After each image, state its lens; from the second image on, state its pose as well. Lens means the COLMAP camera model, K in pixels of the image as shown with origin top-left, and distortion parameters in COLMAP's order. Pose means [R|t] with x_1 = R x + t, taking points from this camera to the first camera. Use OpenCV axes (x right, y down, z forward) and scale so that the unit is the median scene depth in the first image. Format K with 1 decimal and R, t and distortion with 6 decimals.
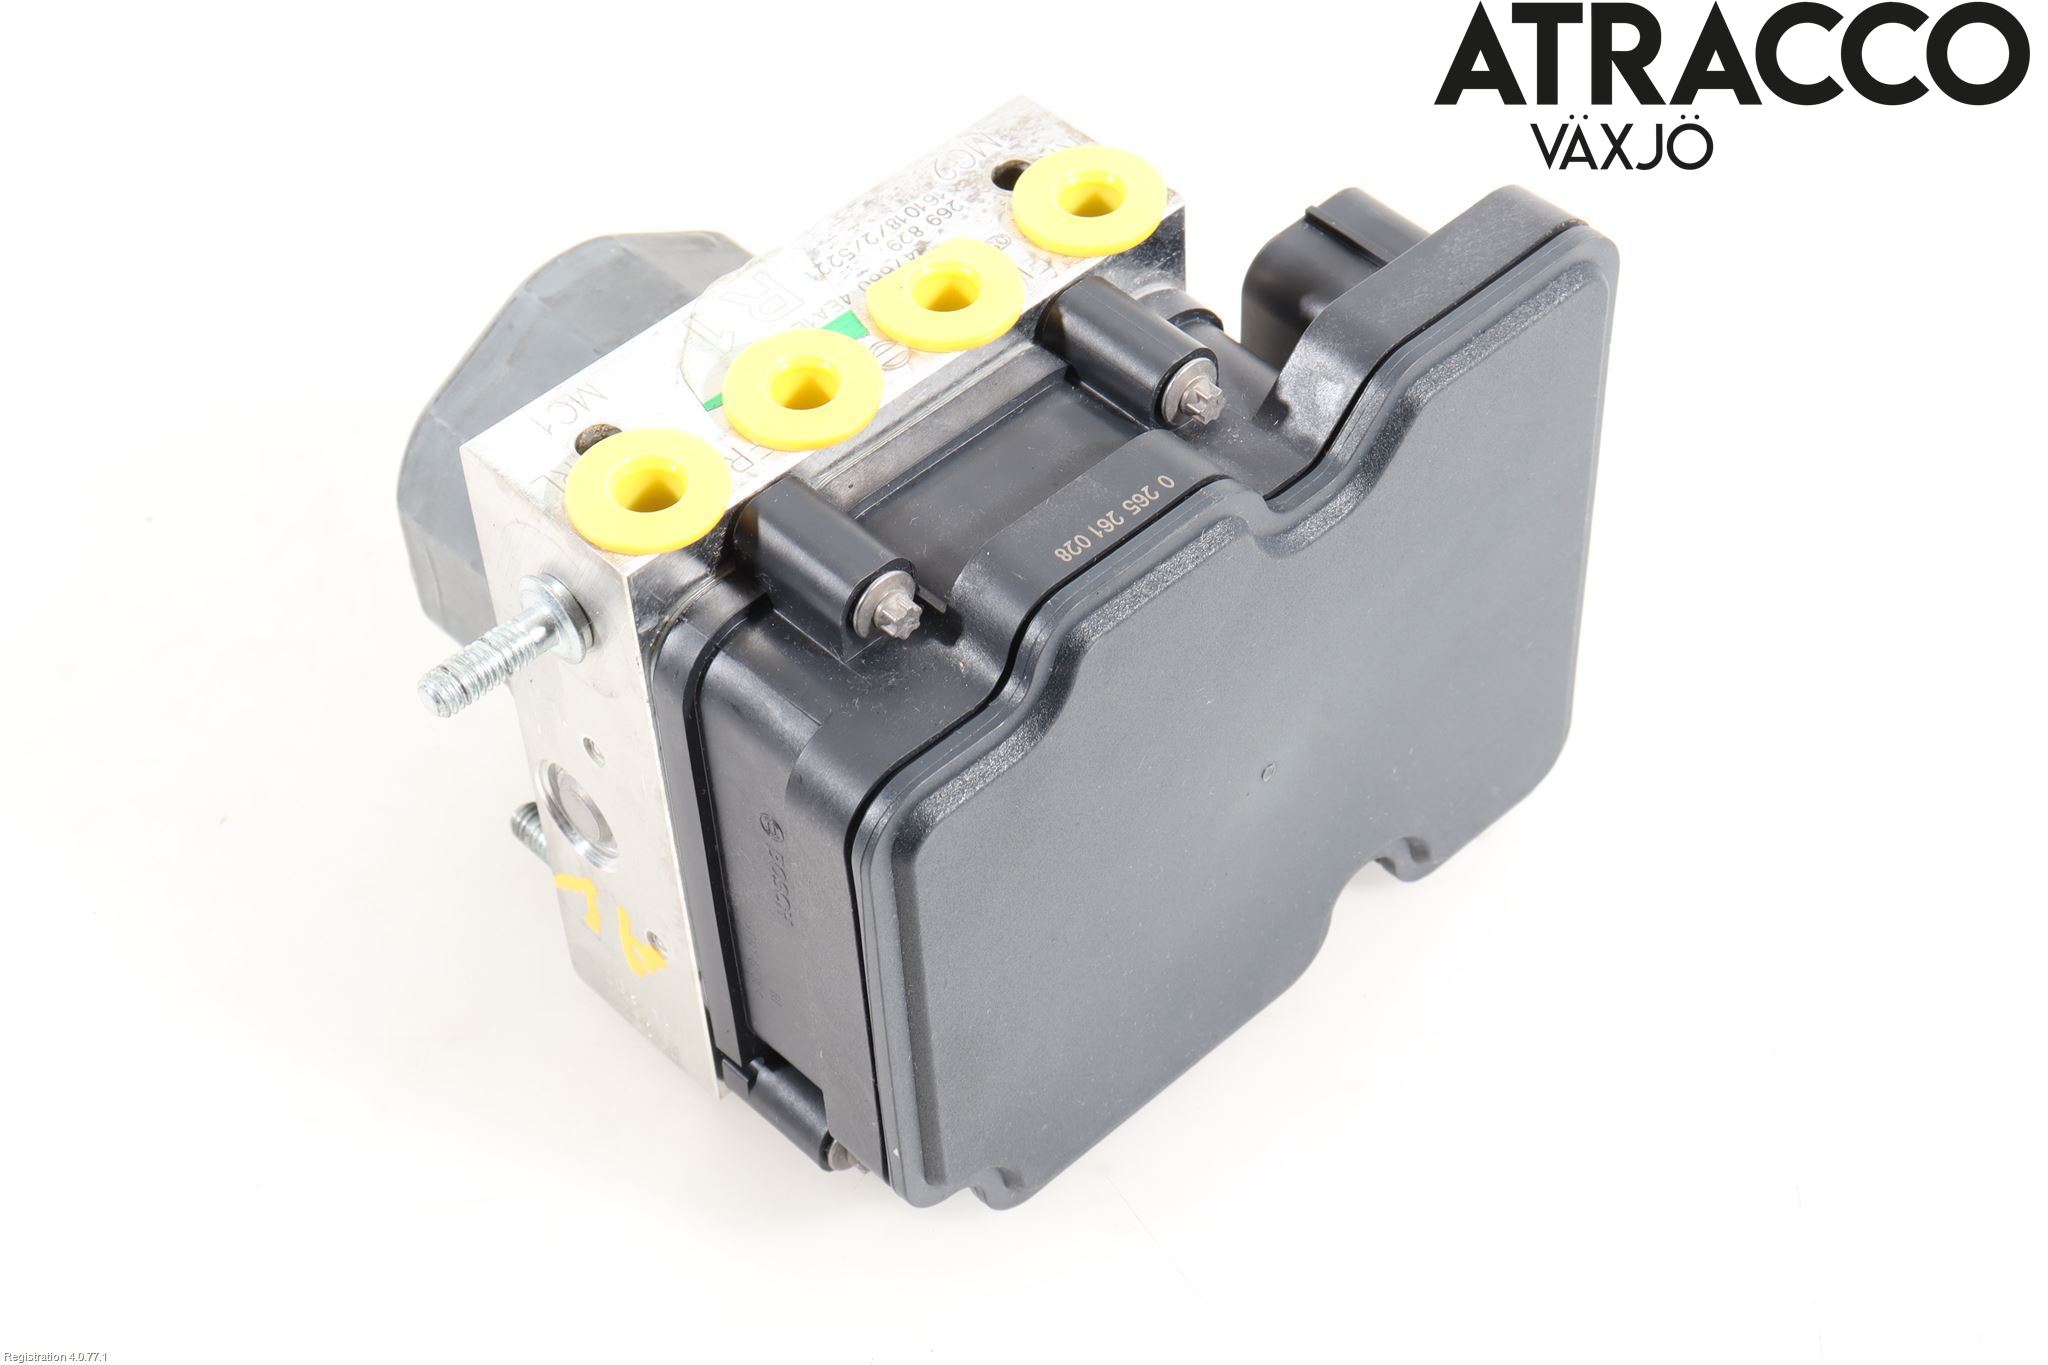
lens RADIAL K [[3731.1, 0, 1019.3], [0, 3731.1, 681.3], [0, 0, 1]] dist [0.038779, 0.000000]
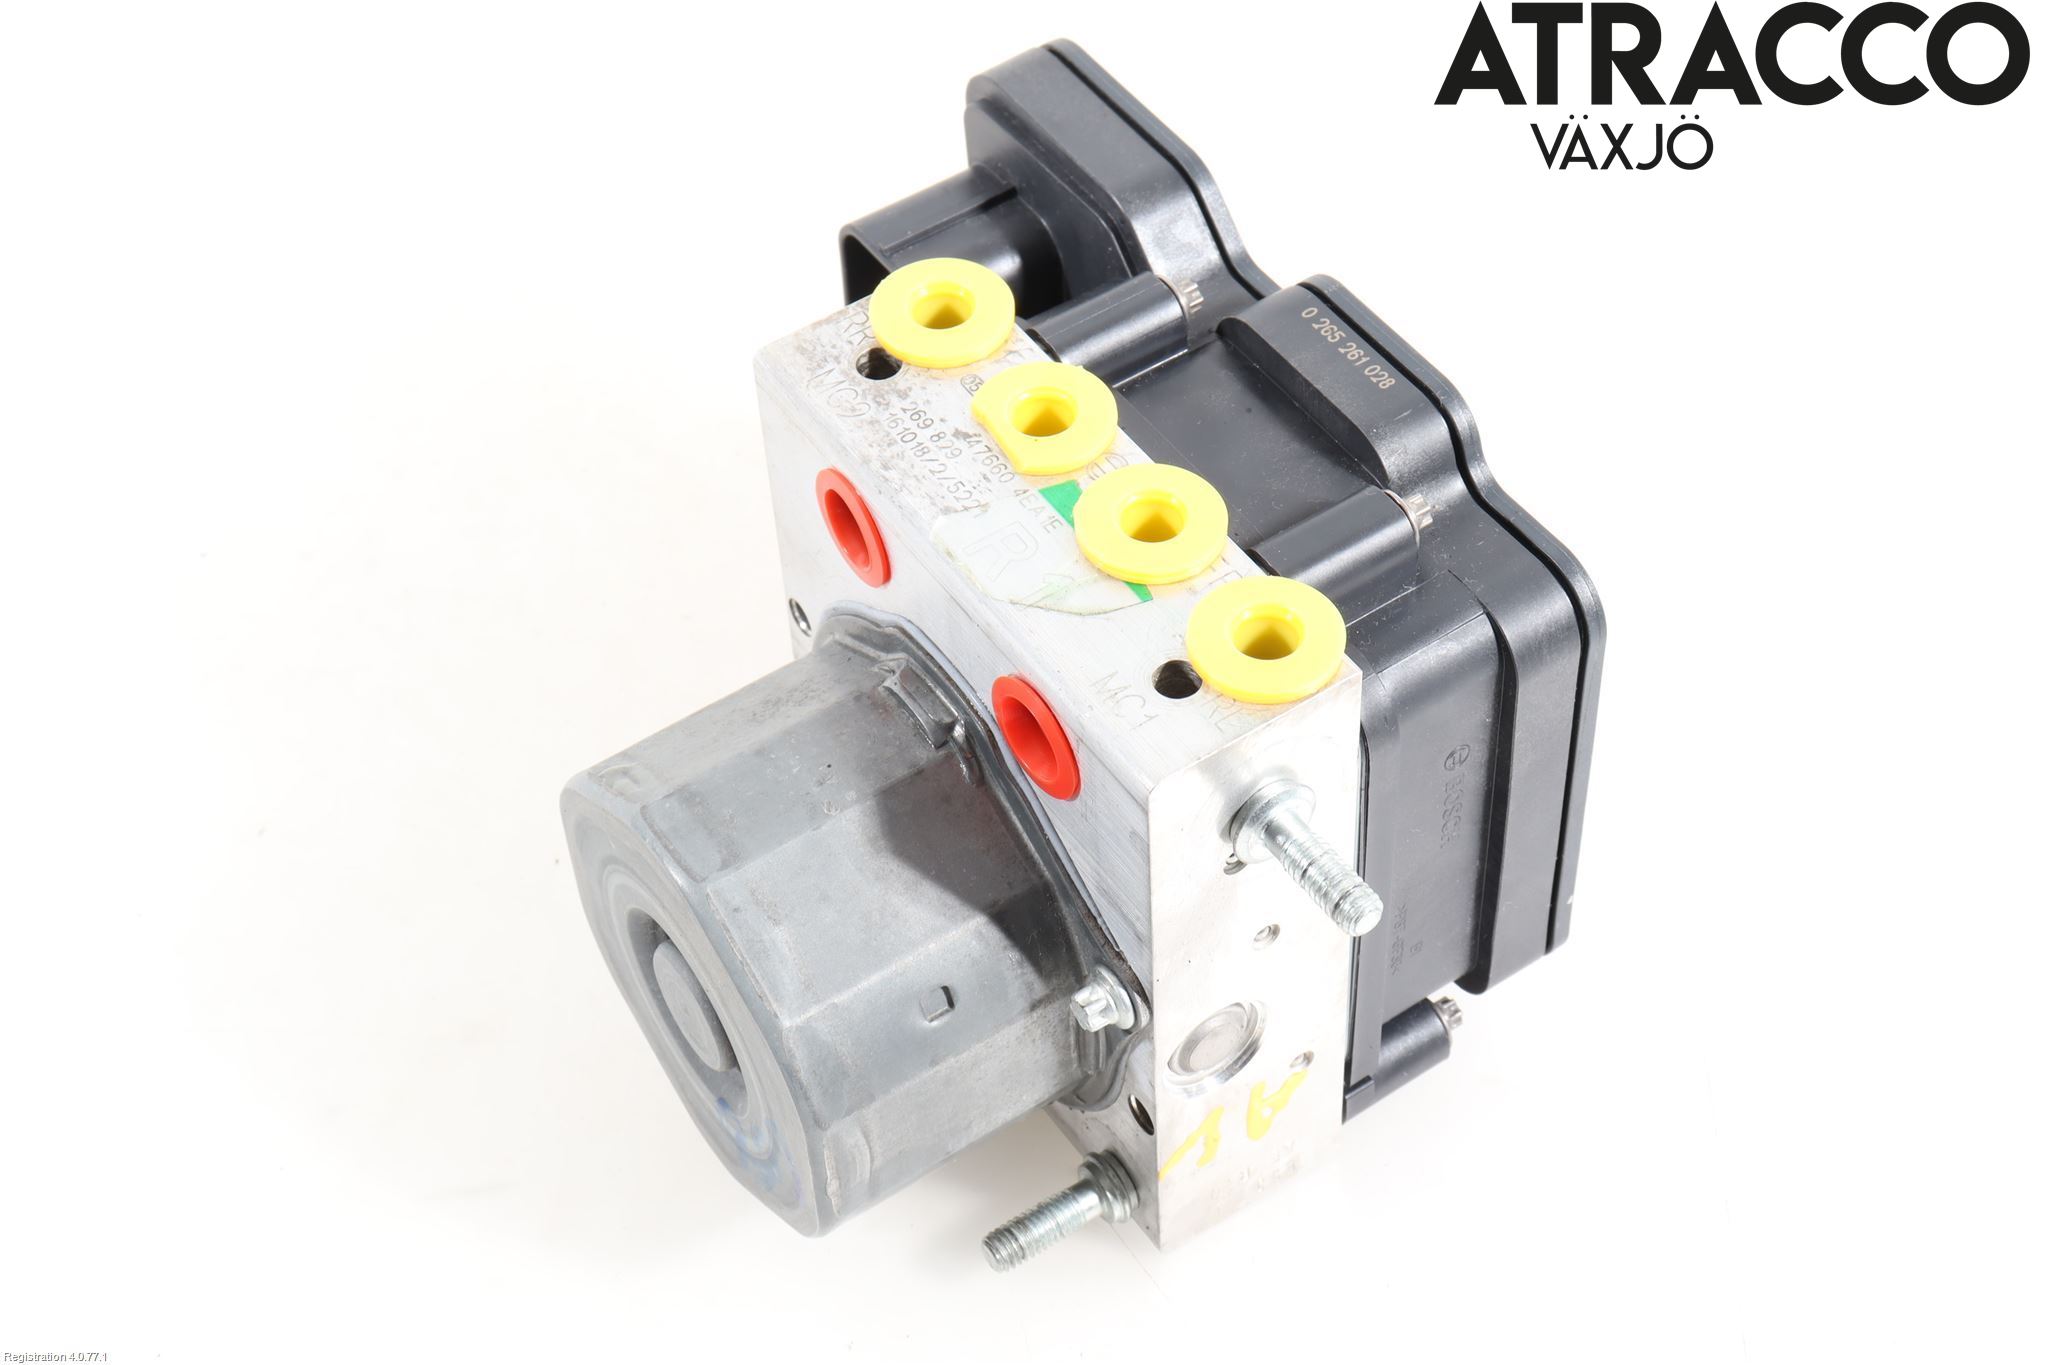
lens RADIAL K [[3478.5, 0, 1023.7], [0, 3478.5, 682.4], [0, 0, 1]] dist [0.010304, 0.000000]
pose [[0.162998, -0.715483, 0.679349, -0.718472], [0.753638, 0.534678, 0.382294, -0.430488], [-0.636758, 0.449670, 0.626367, 0.416768]]
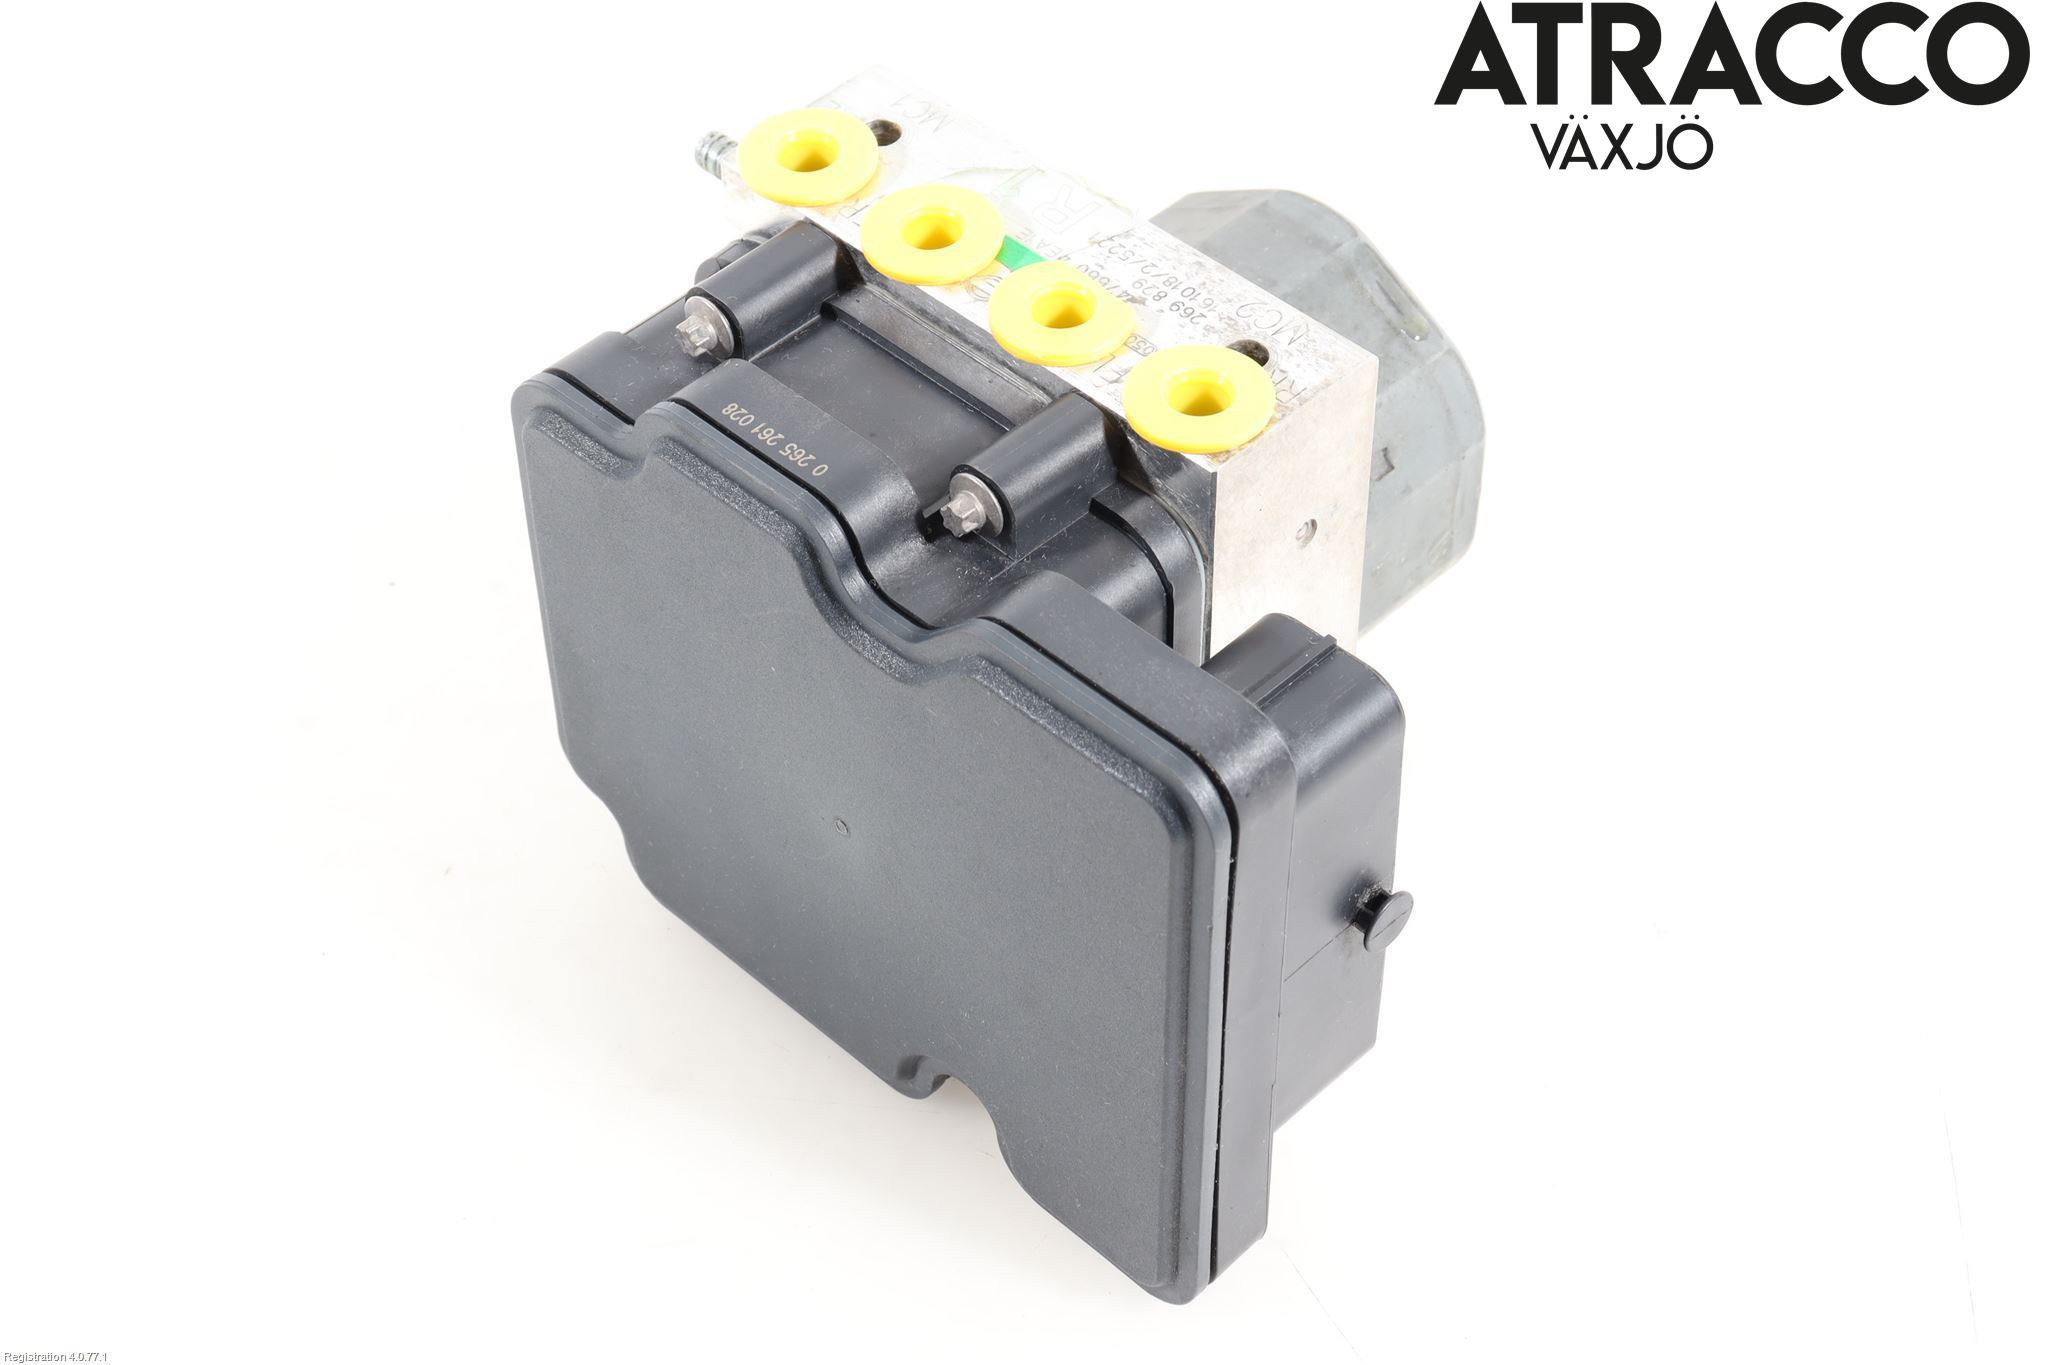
lens RADIAL K [[3731.1, 0, 1017.5], [0, 3731.1, 682.7], [0, 0, 1]] dist [0.038779, 0.000000]
pose [[0.042702, 0.743558, -0.667307, 0.743599], [-0.736944, 0.474431, 0.481485, -0.539873], [0.674603, 0.471208, 0.568220, 0.431606]]
